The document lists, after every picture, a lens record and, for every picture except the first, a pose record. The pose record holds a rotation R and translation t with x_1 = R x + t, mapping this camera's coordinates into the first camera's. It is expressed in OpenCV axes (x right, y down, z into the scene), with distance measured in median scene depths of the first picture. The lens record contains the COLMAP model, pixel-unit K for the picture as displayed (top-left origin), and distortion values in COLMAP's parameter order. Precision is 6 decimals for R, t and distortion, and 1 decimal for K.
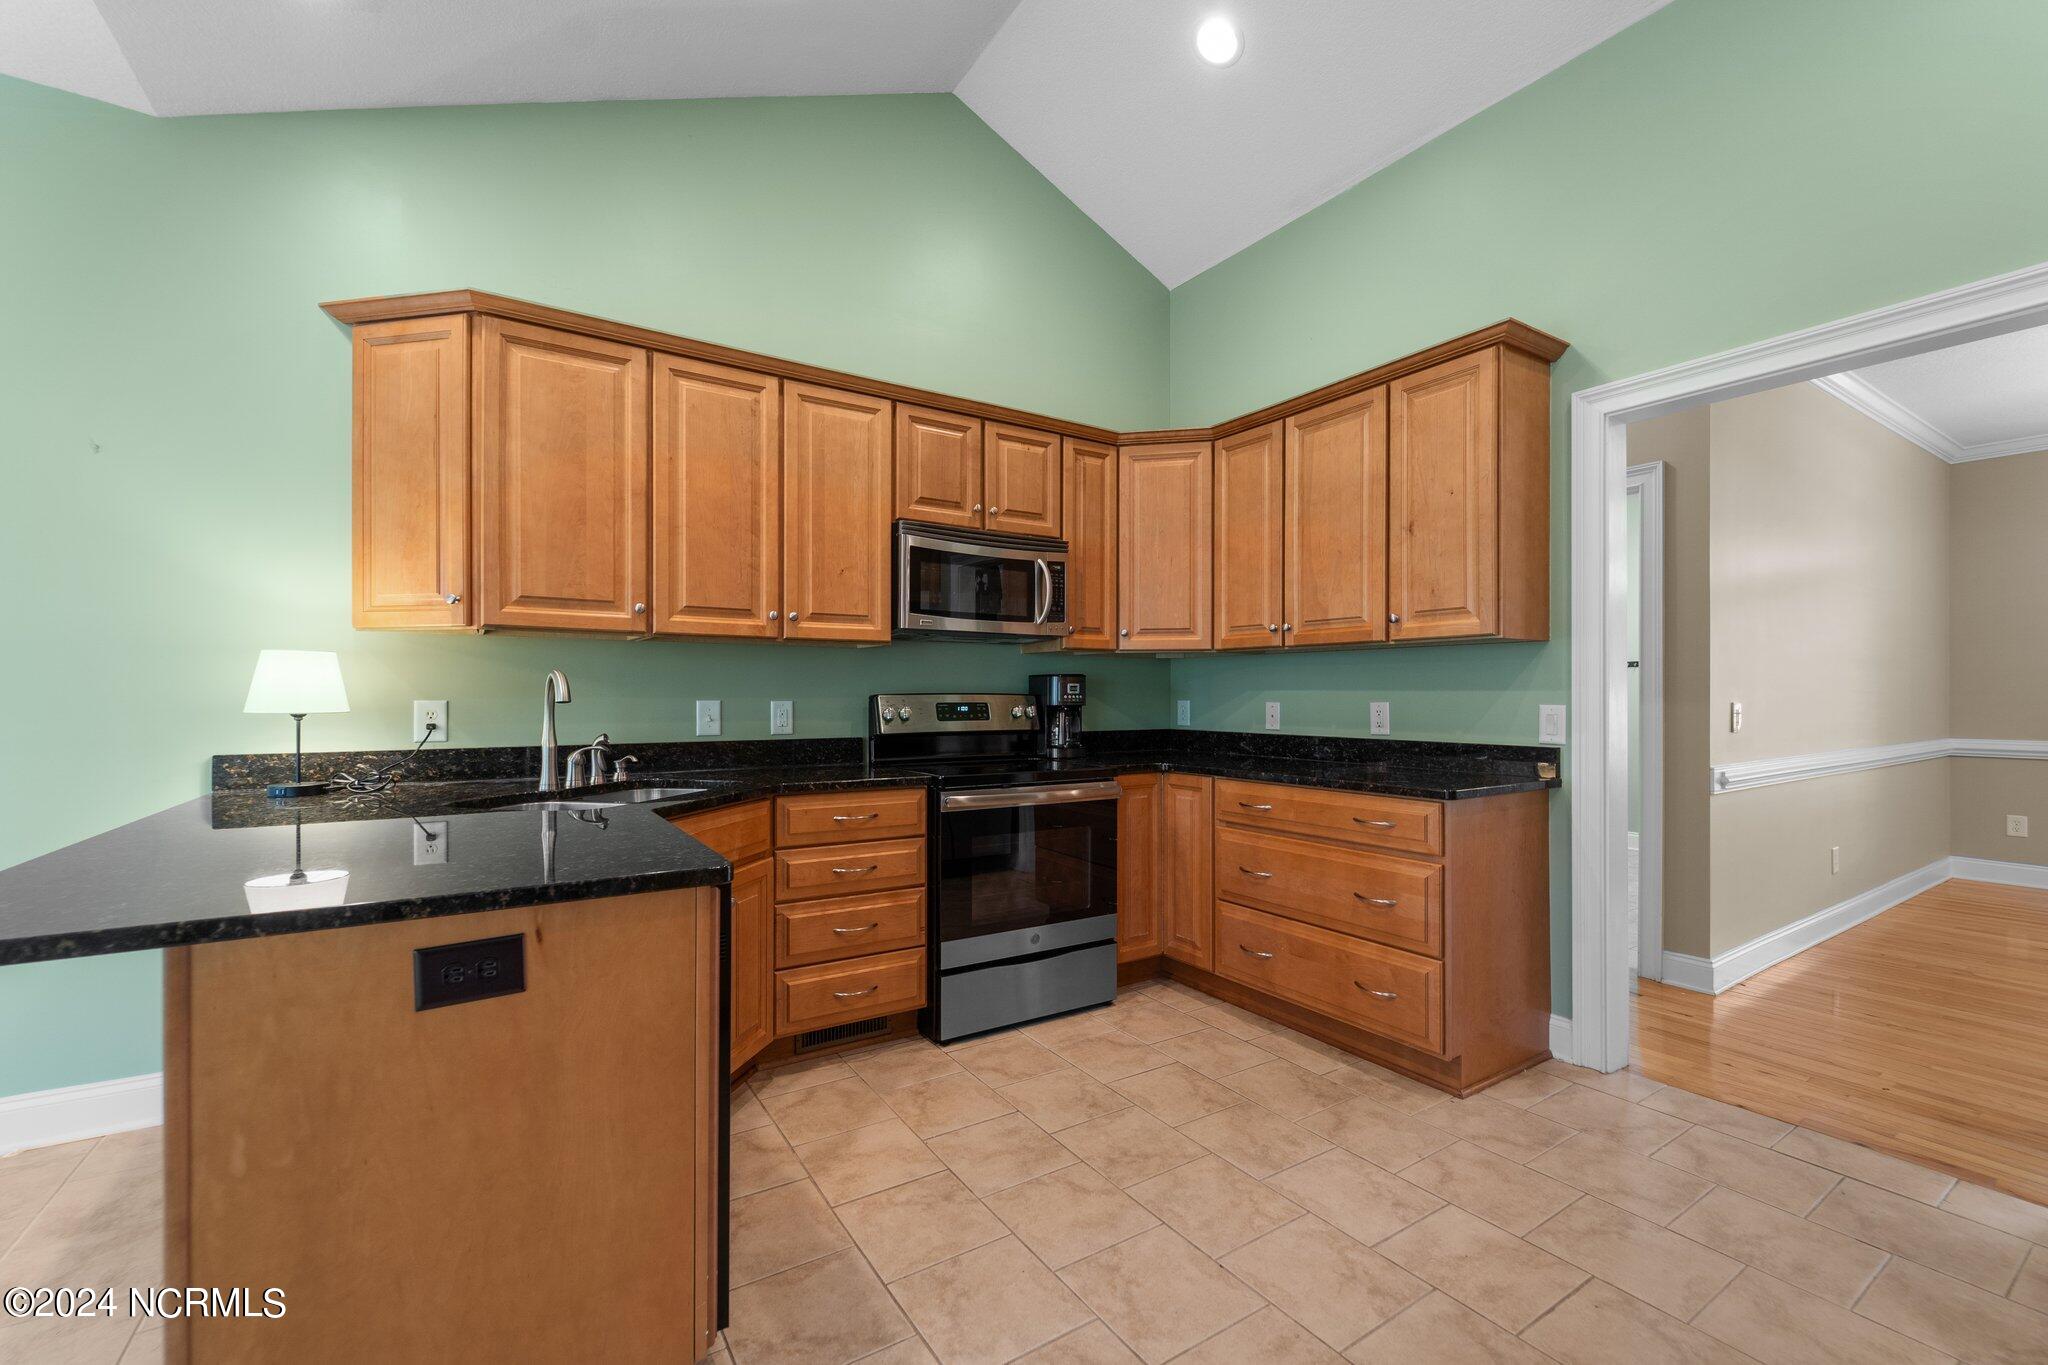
lens RADIAL K [[834.6, 0, 1016.7], [0, 834.6, 700.2], [0, 0, 1]] dist [0.002417, -0.002135]
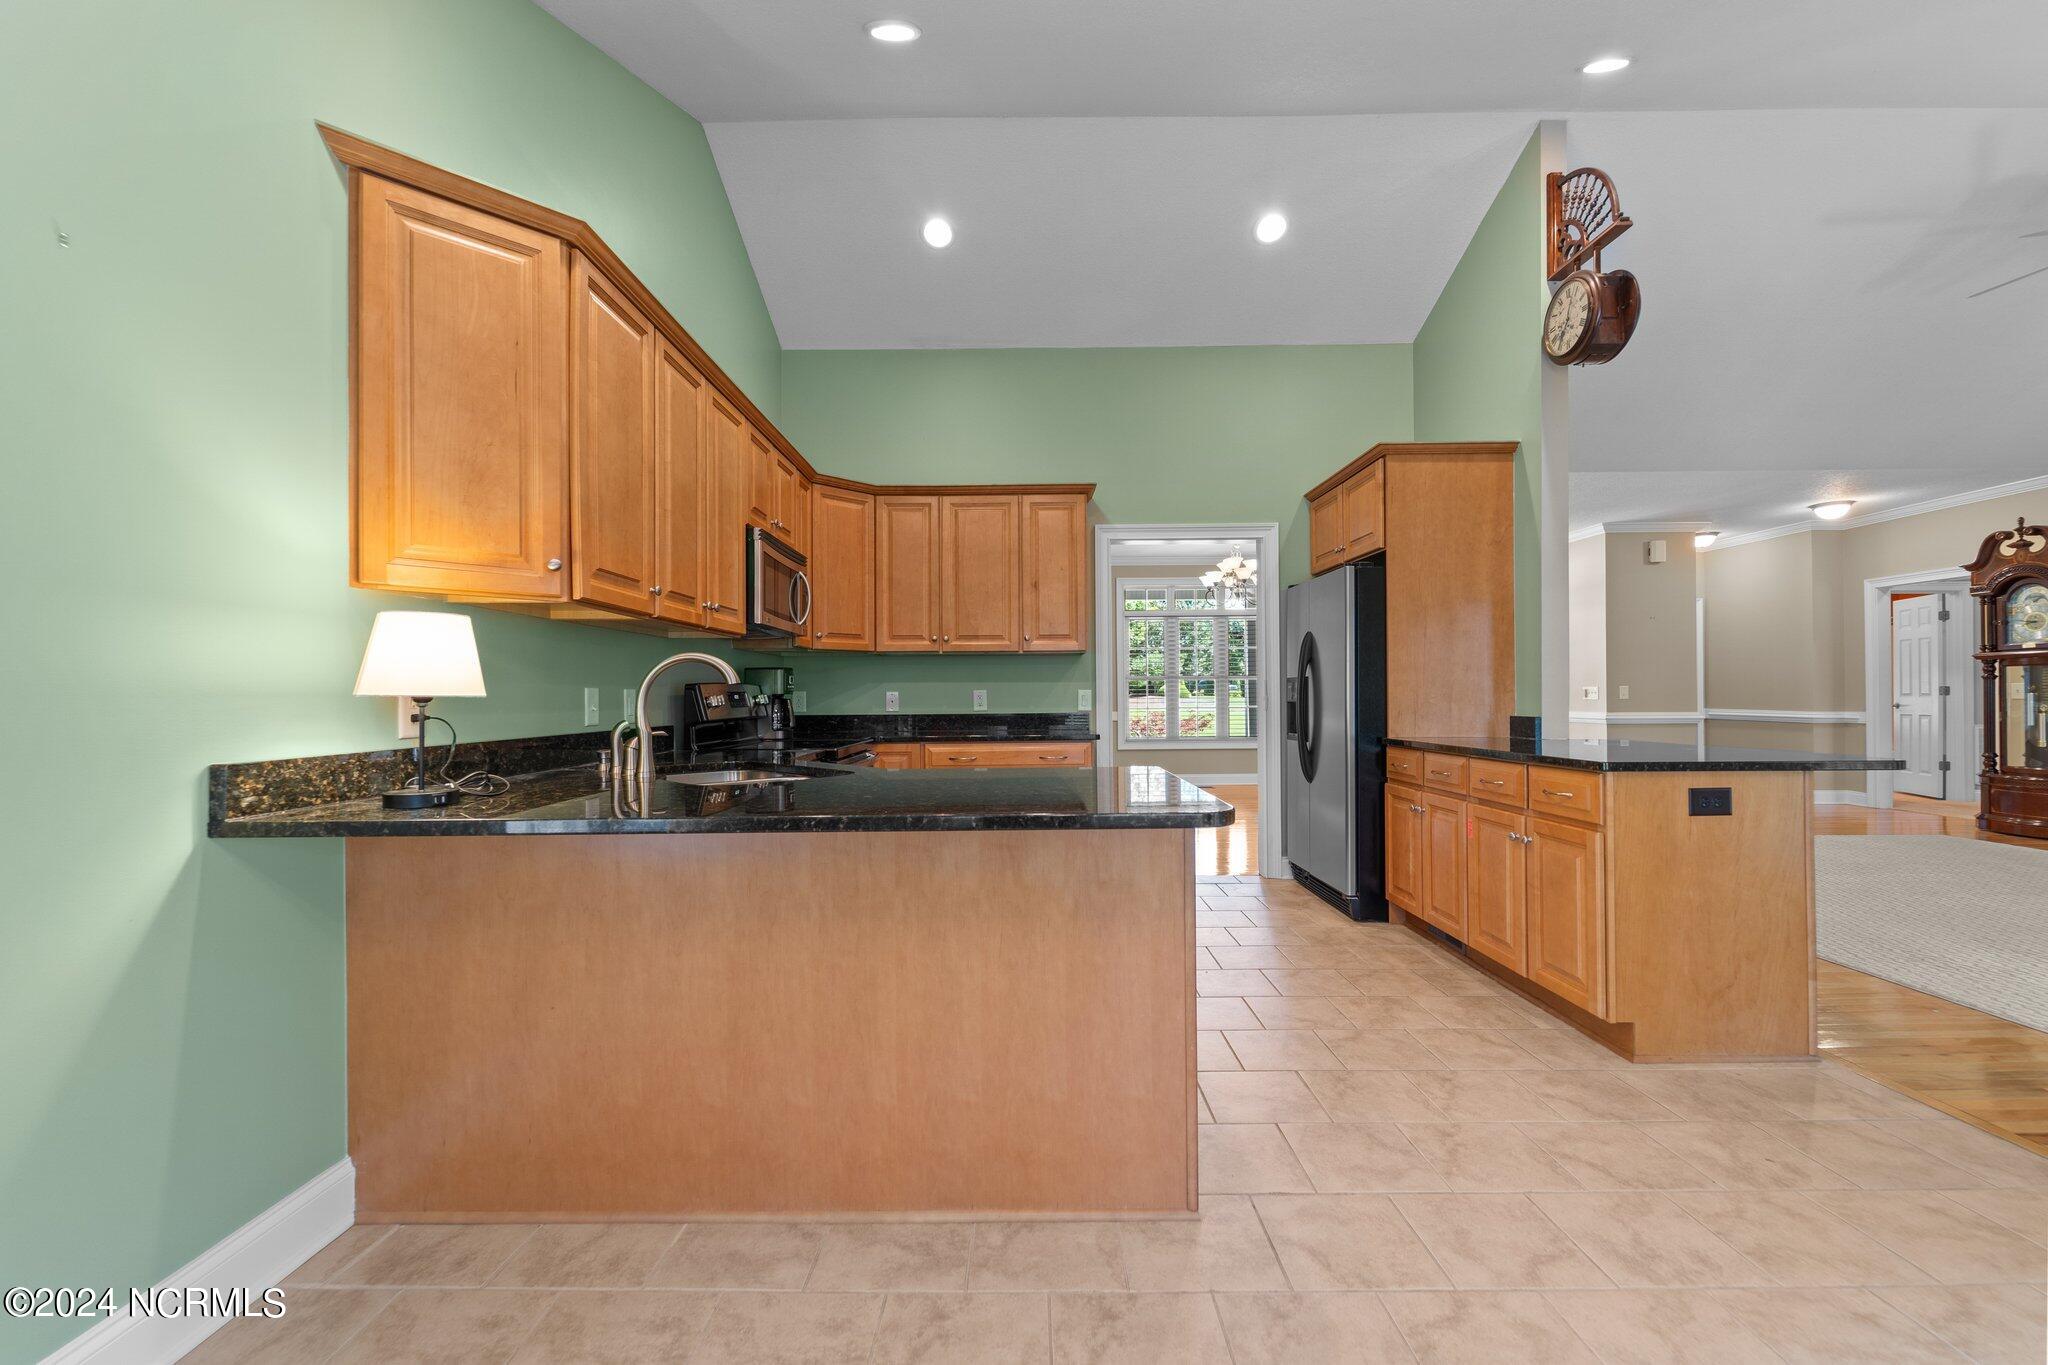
lens RADIAL K [[834.6, 0, 1018.7], [0, 834.6, 692.2], [0, 0, 1]] dist [0.002417, -0.002135]
pose [[0.547634, -0.003082, 0.836712, -0.951526], [0.014705, 0.999874, -0.005941, 0.018942], [-0.836589, 0.015557, 0.547611, 0.107235]]
